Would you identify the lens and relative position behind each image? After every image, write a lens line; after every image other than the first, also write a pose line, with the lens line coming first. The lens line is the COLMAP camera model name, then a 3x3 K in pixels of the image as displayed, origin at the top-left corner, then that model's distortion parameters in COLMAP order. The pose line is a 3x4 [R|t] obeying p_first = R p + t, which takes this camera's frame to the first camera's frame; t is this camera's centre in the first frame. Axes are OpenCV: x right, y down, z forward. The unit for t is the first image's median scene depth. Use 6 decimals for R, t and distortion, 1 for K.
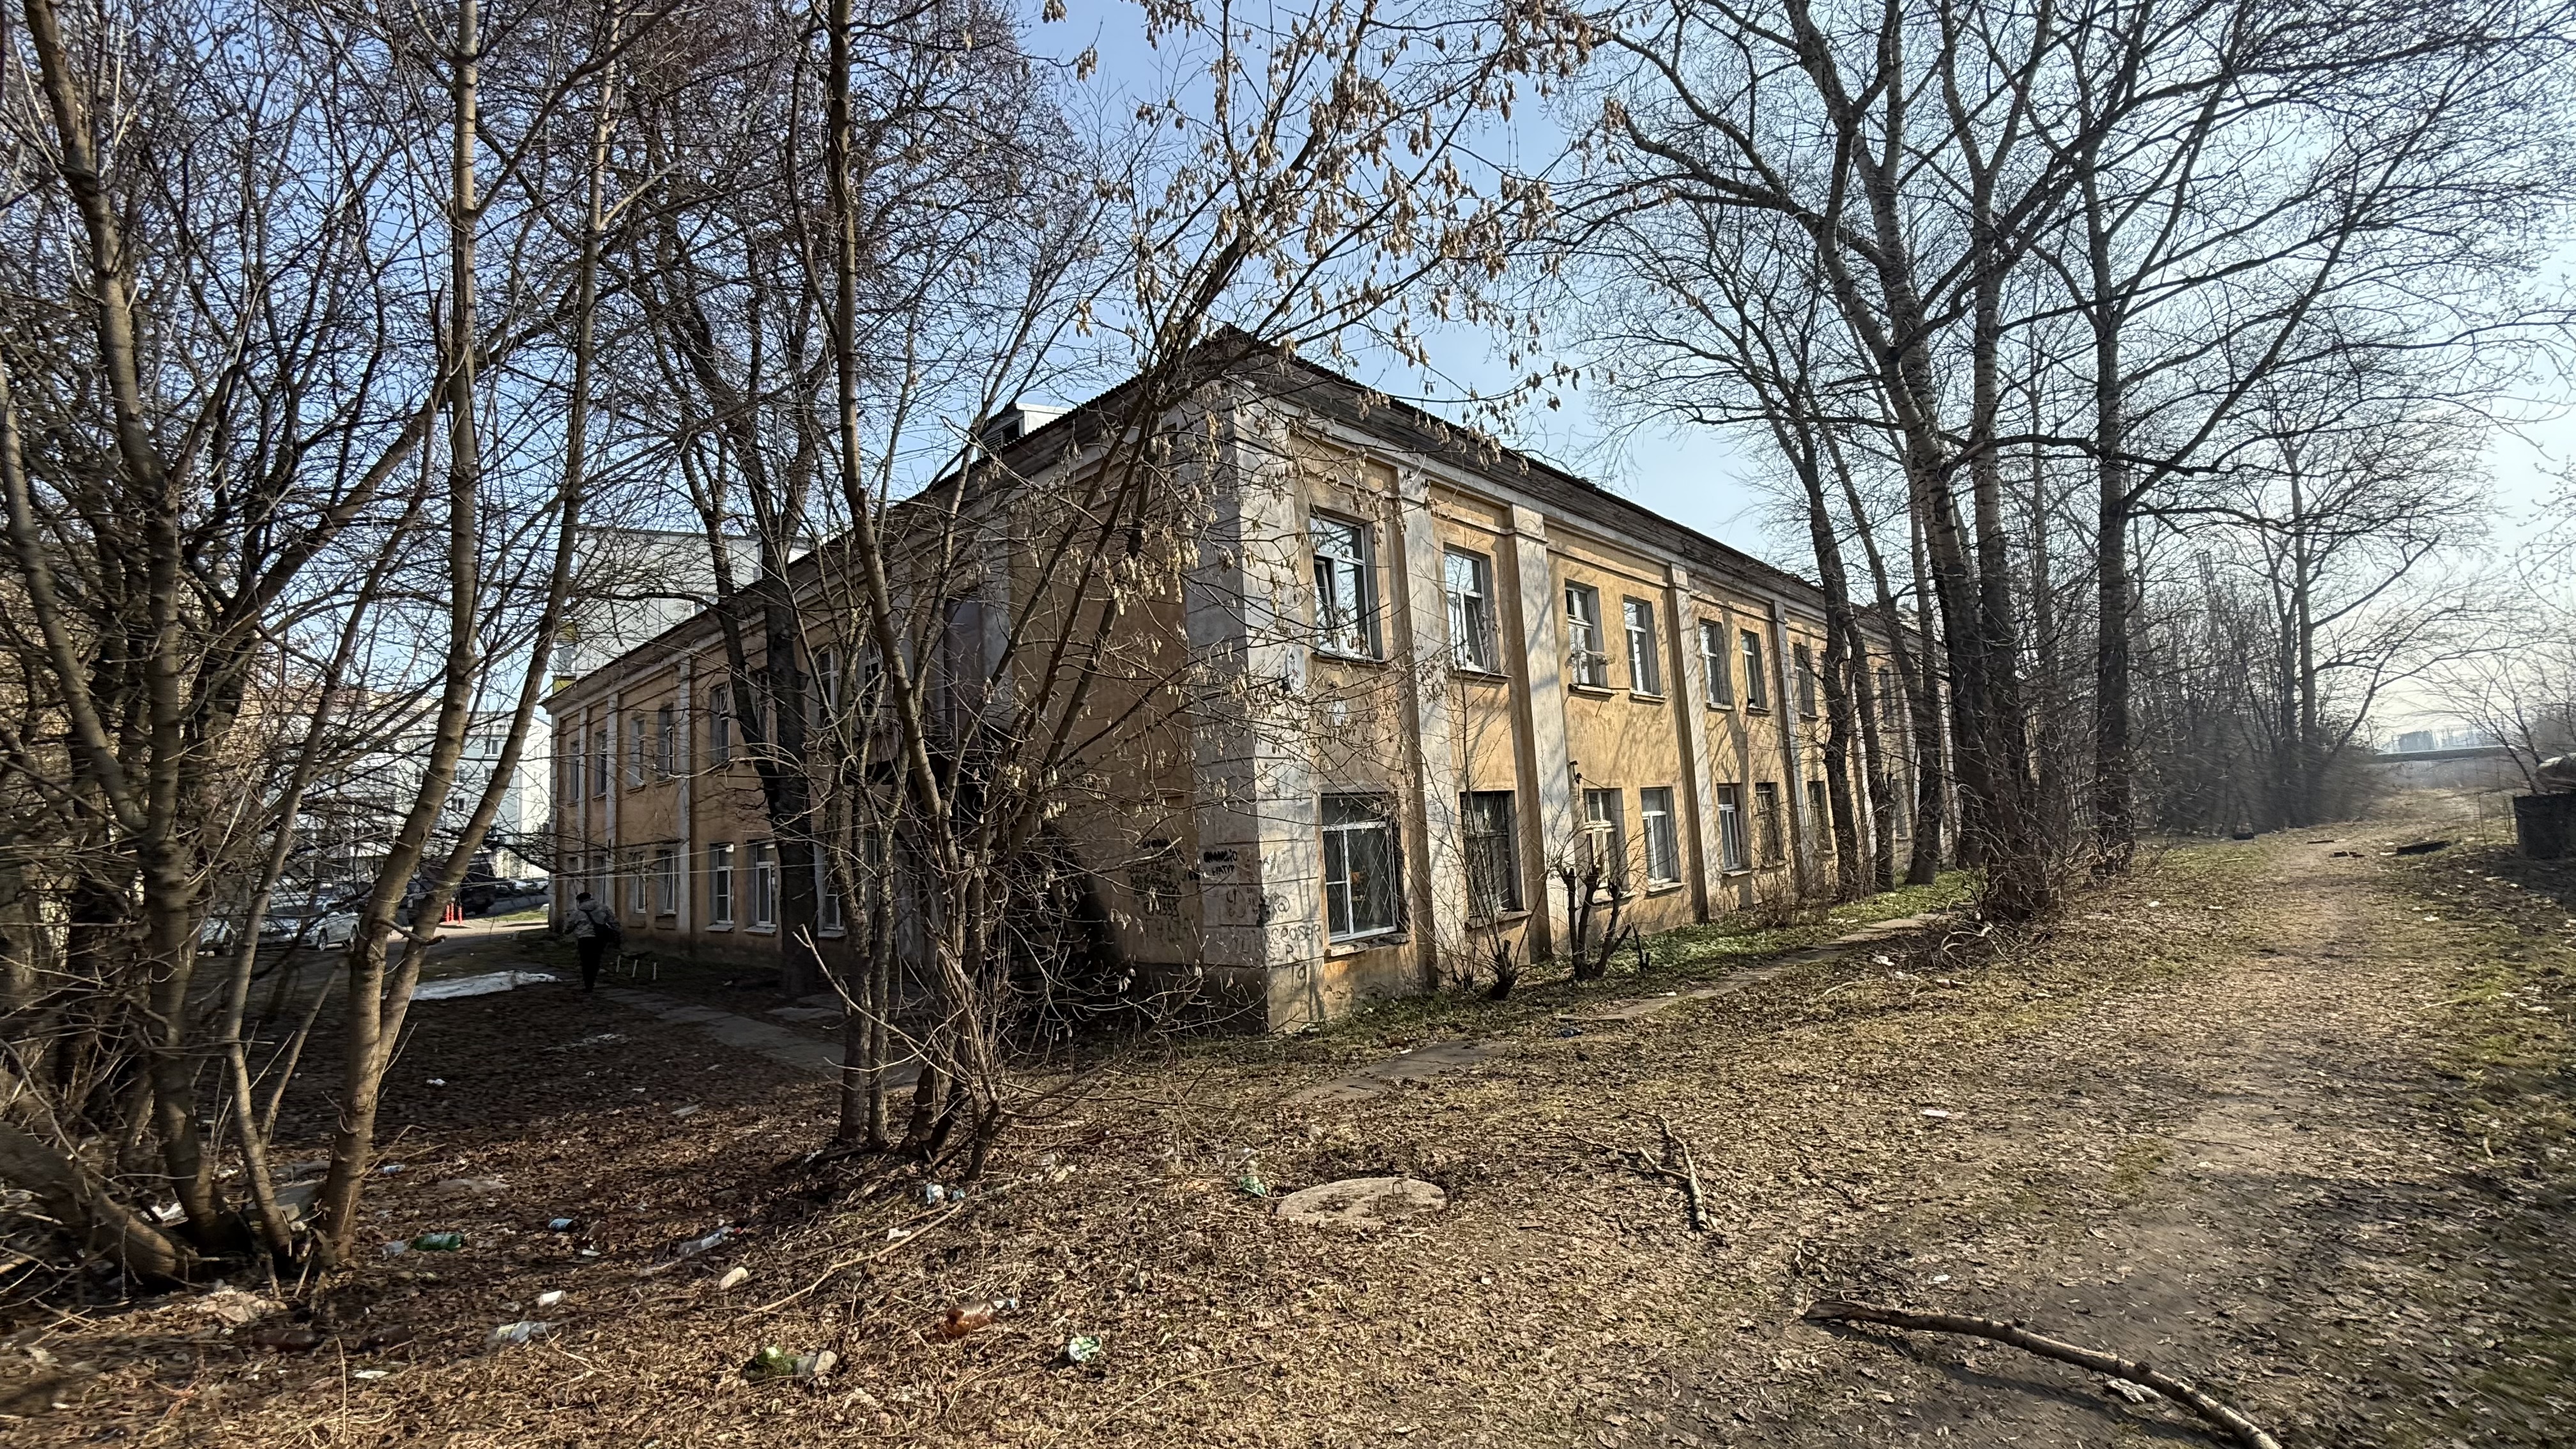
lens RADIAL K [[1028.7, 0, 1294.9], [0, 1028.7, 728.7], [0, 0, 1]] dist [0.000434, -0.000013]
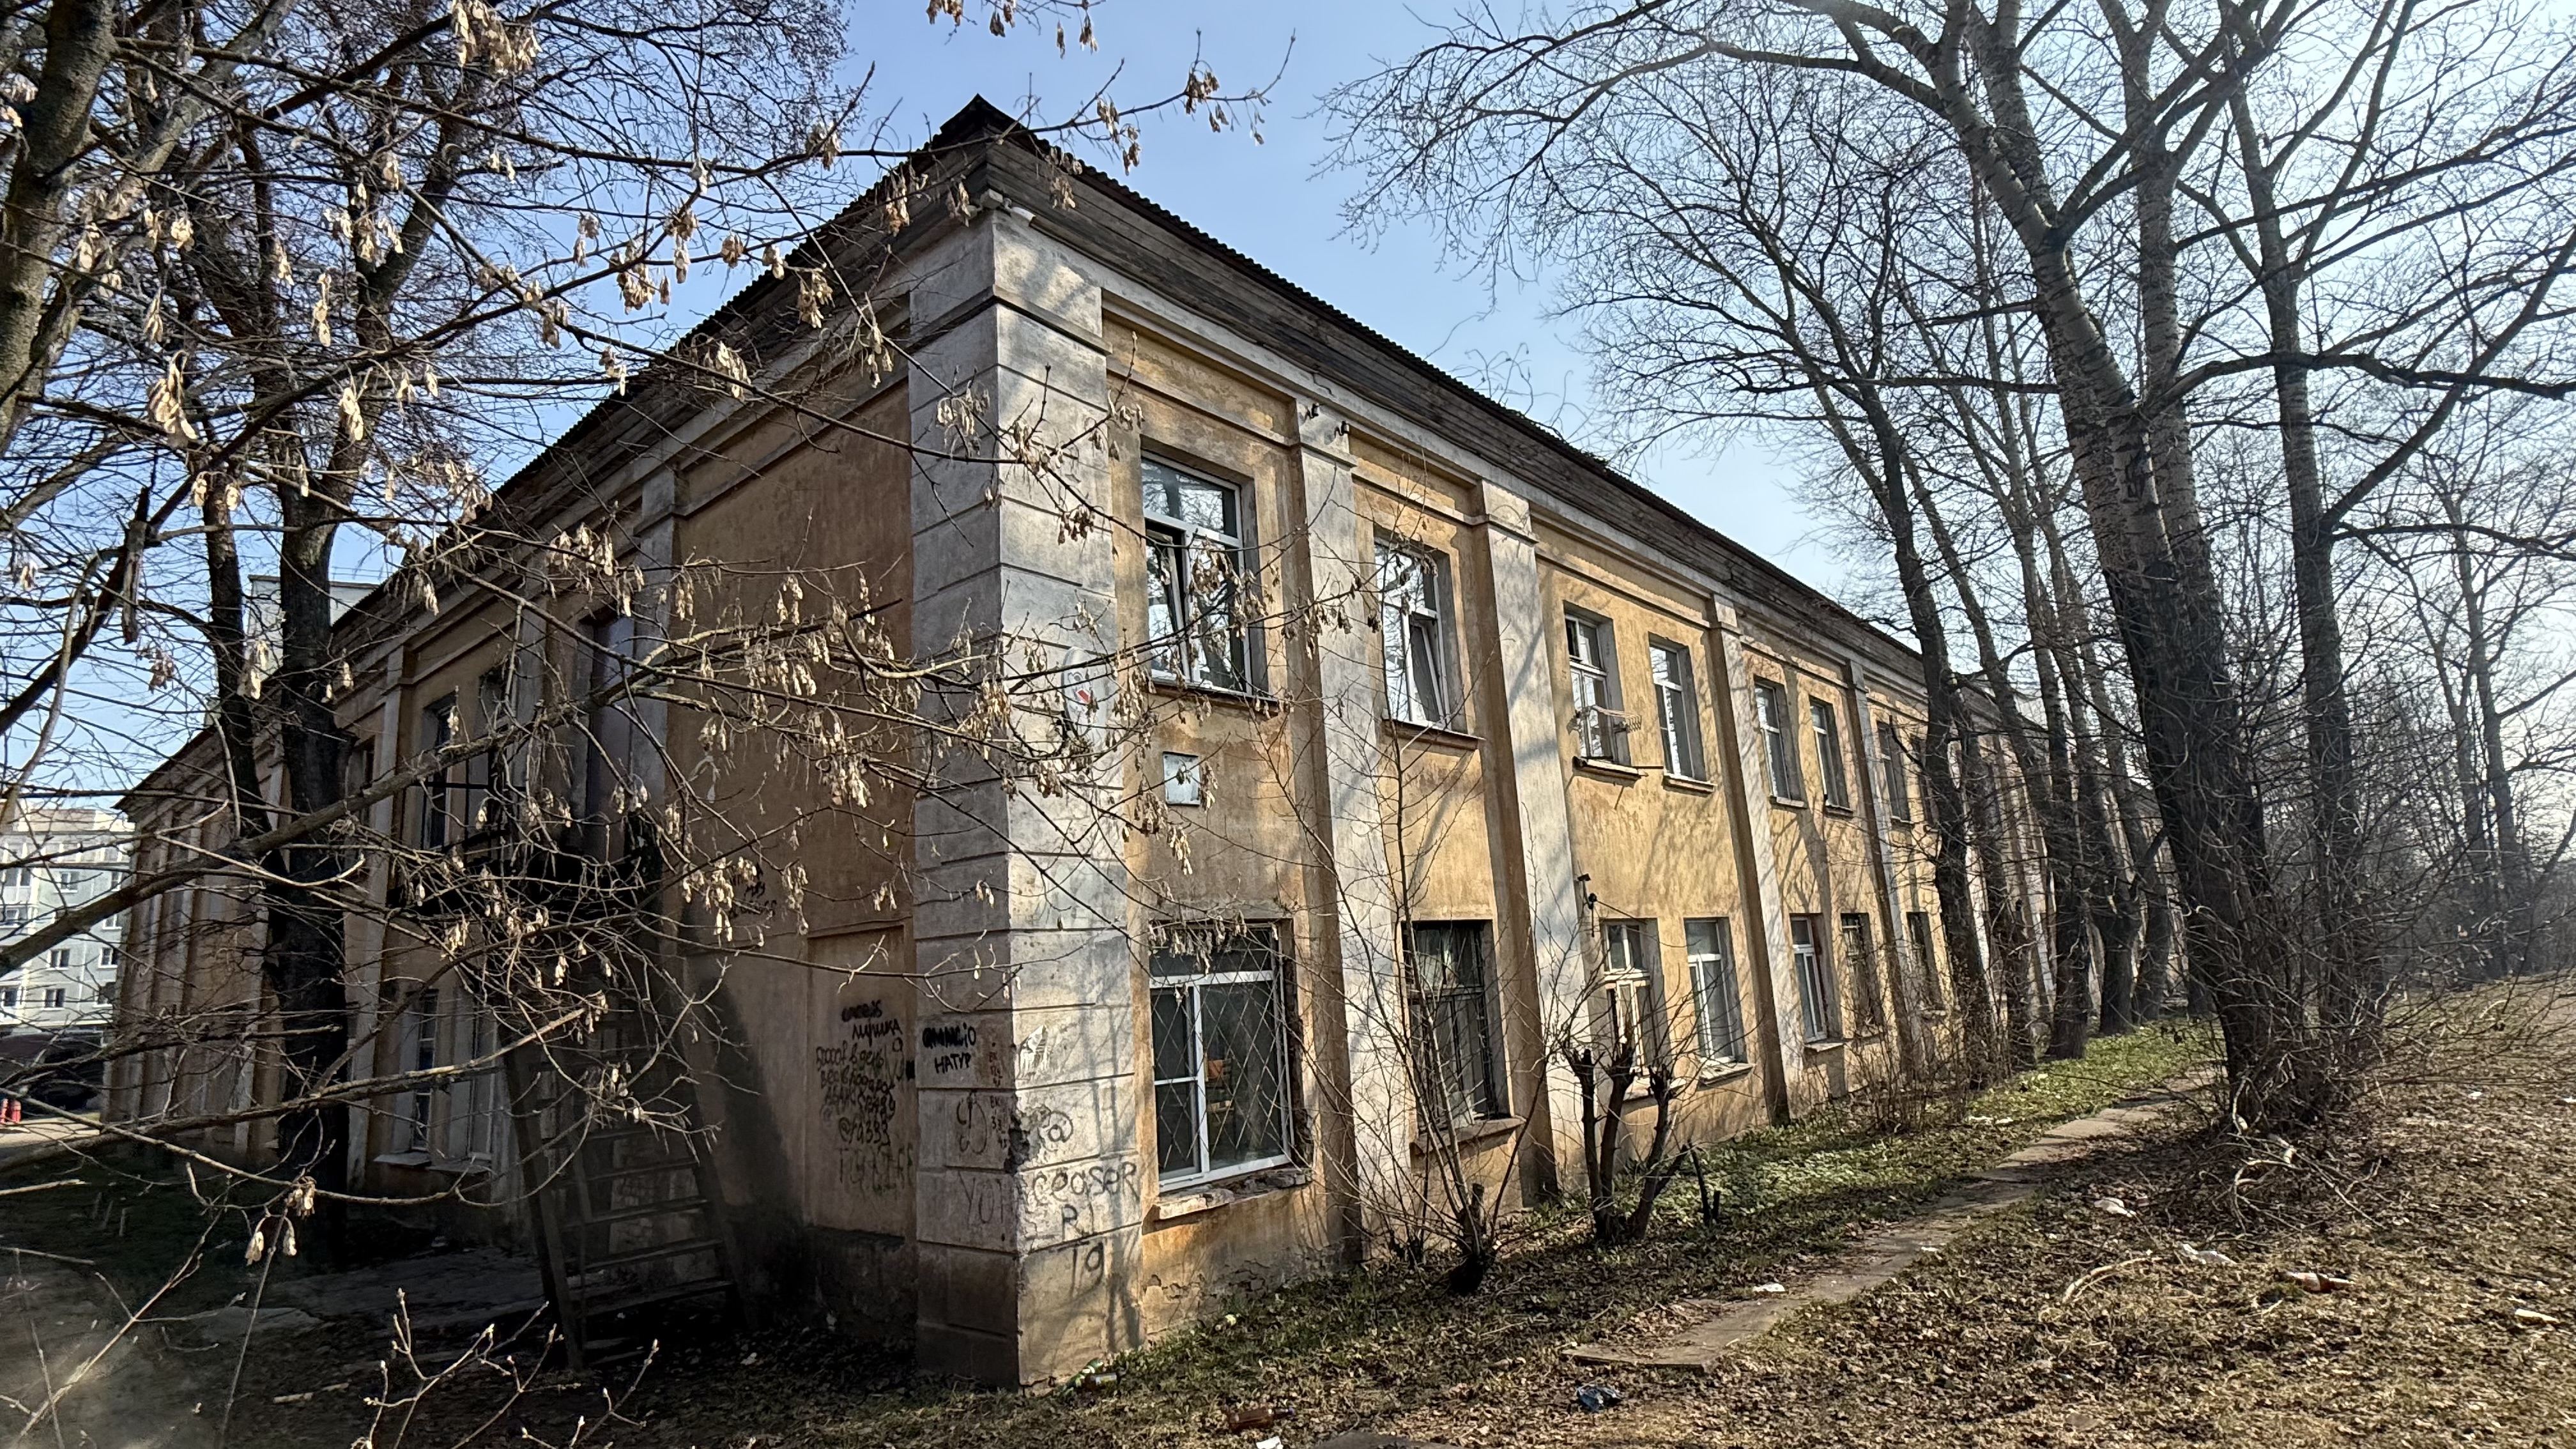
lens RADIAL K [[1248.1, 0, 1288.0], [0, 1248.1, 724.5], [0, 0, 1]] dist [-0.002890, 0.000100]
pose [[0.999272, 0.003936, 0.037940, 0.058225], [0.000118, 0.994337, -0.106270, 0.021737], [-0.038143, 0.106198, 0.993613, 0.230622]]
